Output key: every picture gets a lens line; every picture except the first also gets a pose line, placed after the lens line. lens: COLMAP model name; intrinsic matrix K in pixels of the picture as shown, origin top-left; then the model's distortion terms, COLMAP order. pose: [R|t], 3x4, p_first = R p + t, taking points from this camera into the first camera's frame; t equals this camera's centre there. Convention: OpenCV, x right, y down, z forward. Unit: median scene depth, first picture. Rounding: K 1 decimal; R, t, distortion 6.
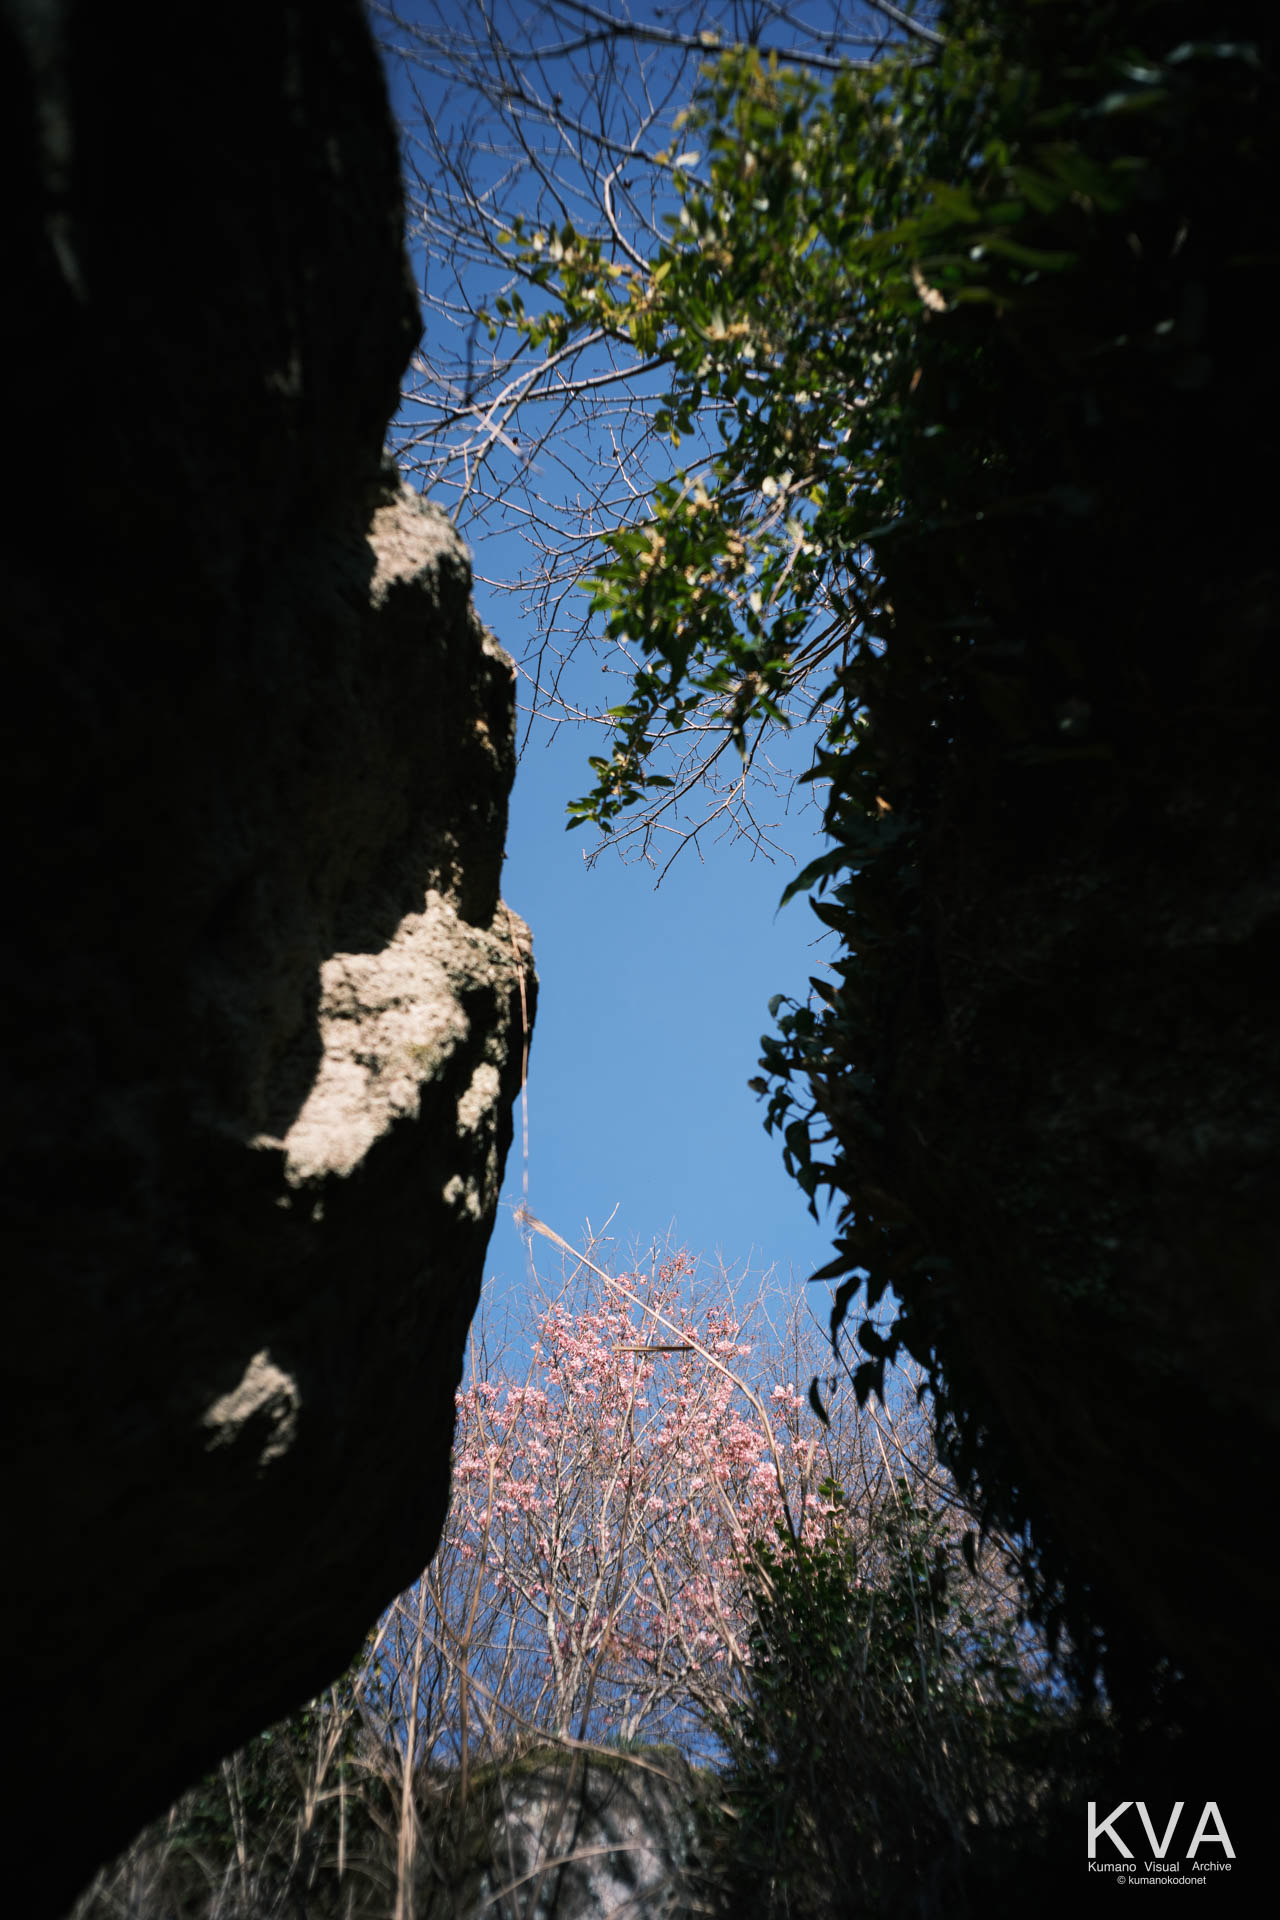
lens RADIAL K [[1850.6, 0, 664.5], [0, 1850.6, 961.7], [0, 0, 1]] dist [0.111133, -0.108964]
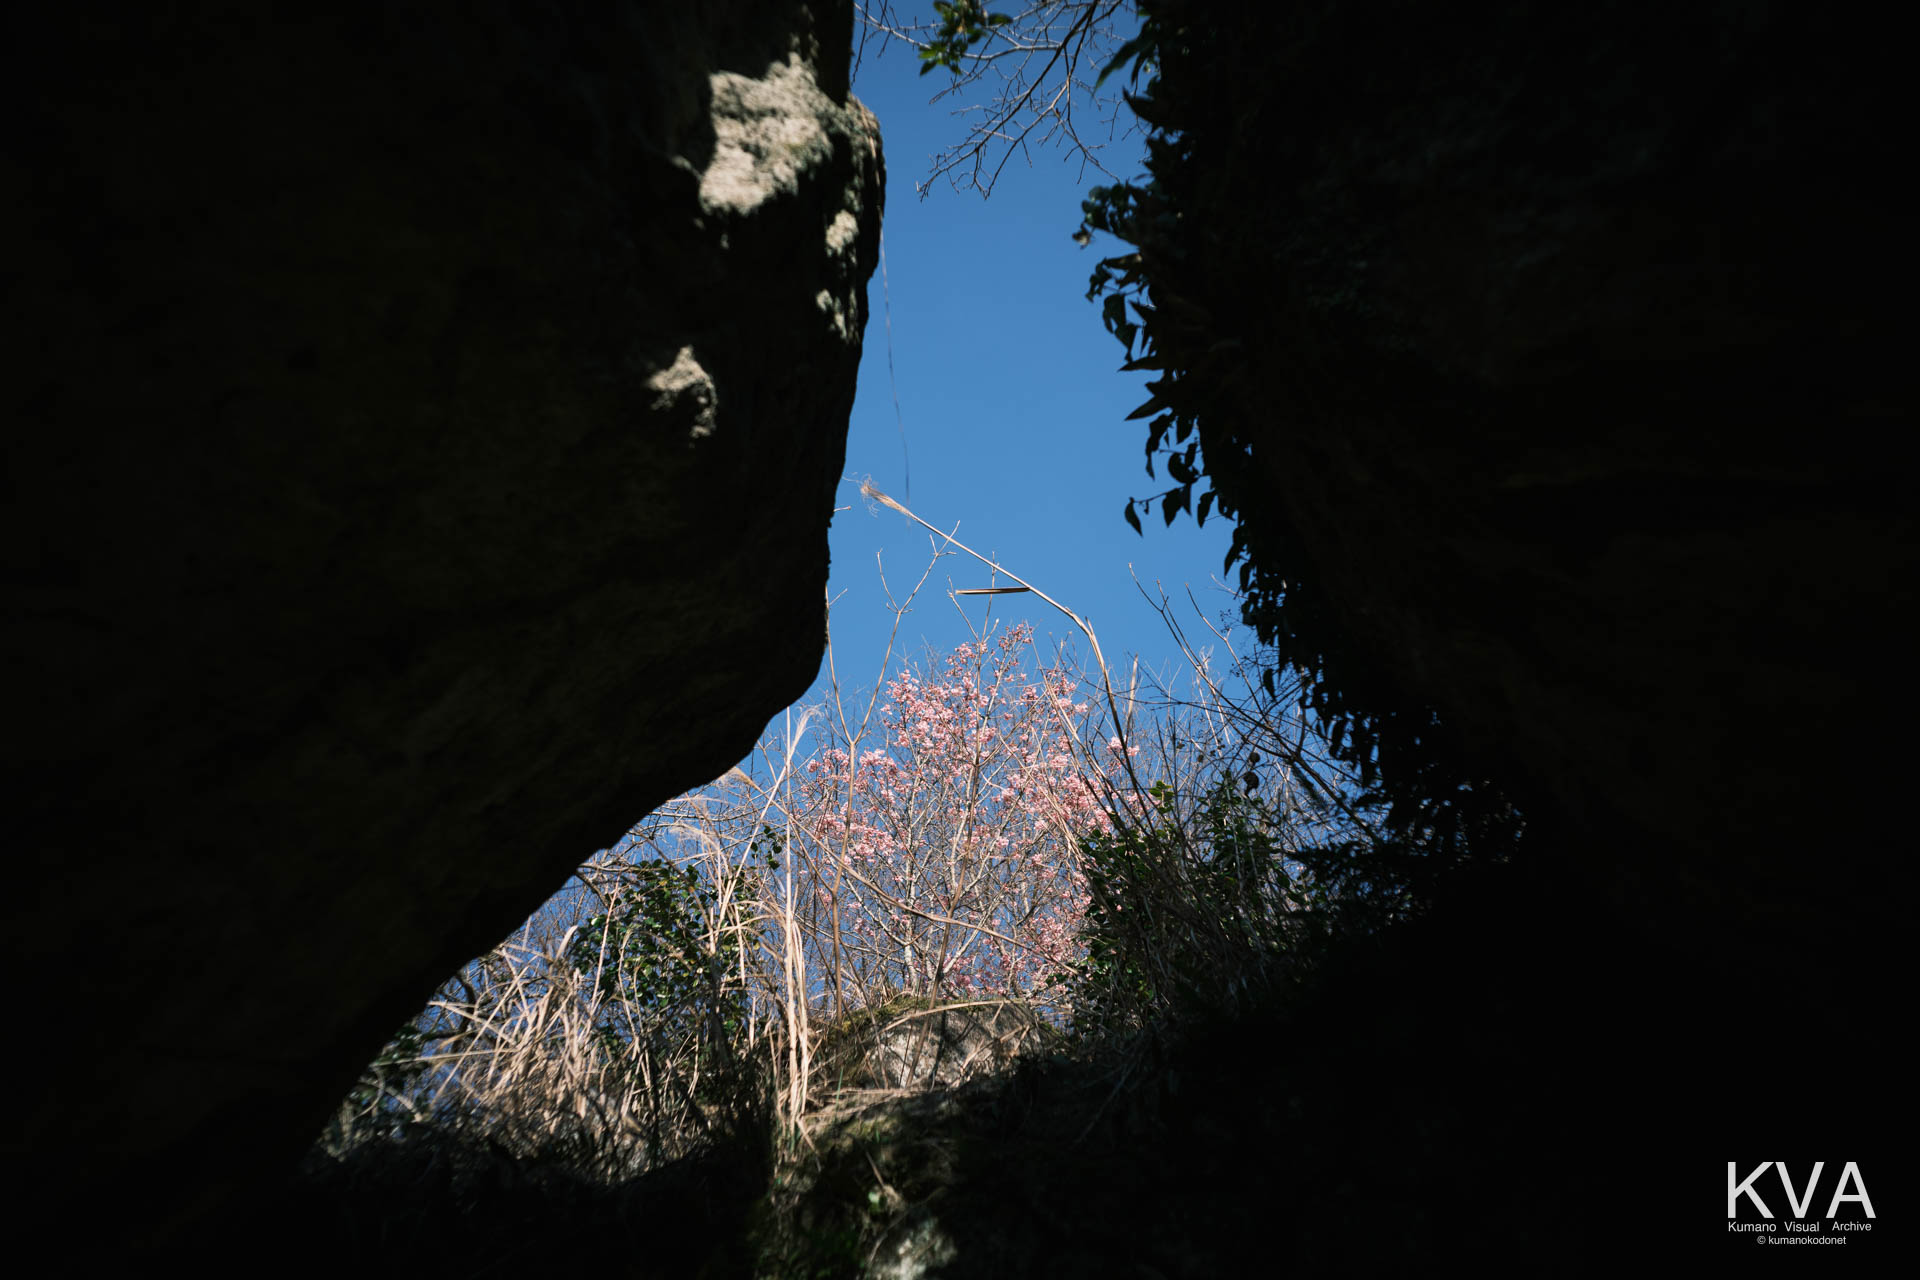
lens RADIAL K [[1850.6, 0, 964.3], [0, 1850.6, 632.1], [0, 0, 1]] dist [0.111133, -0.108964]
pose [[0.999472, -0.024969, -0.020812, -0.003741], [0.027319, 0.992202, 0.121607, 0.187768], [0.017613, -0.122112, 0.992360, -0.209877]]
